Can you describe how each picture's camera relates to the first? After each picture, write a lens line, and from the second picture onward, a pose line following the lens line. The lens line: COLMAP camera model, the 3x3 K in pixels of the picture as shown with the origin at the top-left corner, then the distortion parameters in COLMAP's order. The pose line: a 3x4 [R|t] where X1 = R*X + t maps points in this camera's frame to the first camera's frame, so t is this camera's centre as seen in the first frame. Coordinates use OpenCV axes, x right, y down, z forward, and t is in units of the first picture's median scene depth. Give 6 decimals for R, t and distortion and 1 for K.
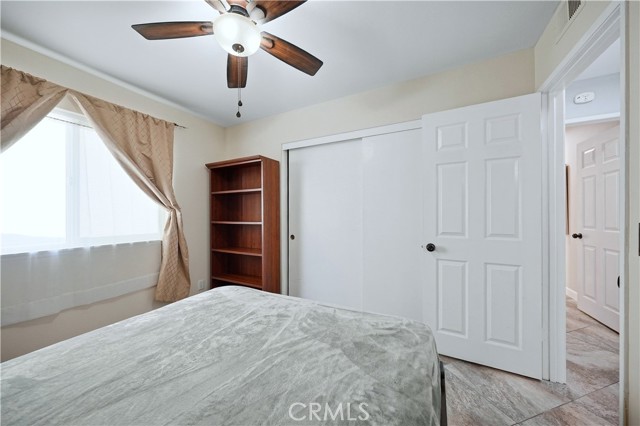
lens RADIAL K [[224.2, 0, 320.2], [0, 224.2, 213.8], [0, 0, 1]] dist [0.000068, 0.000018]
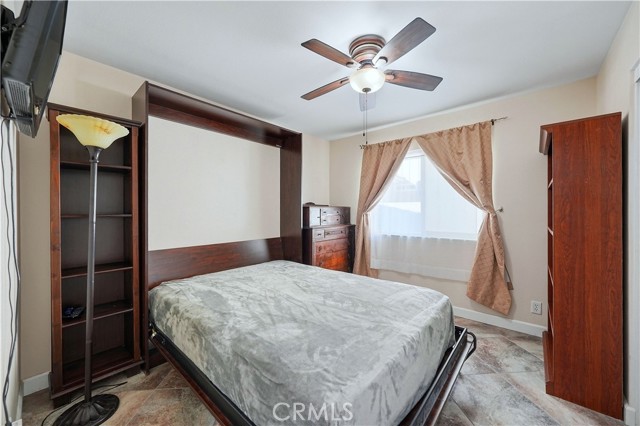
lens RADIAL K [[225.6, 0, 320.3], [0, 225.6, 213.5], [0, 0, 1]] dist [-0.000226, 0.000069]
pose [[-0.204868, 0.005053, -0.978777, 0.508620], [0.000445, 0.999987, 0.005070, -0.014317], [0.978789, 0.000603, -0.204868, 0.578938]]
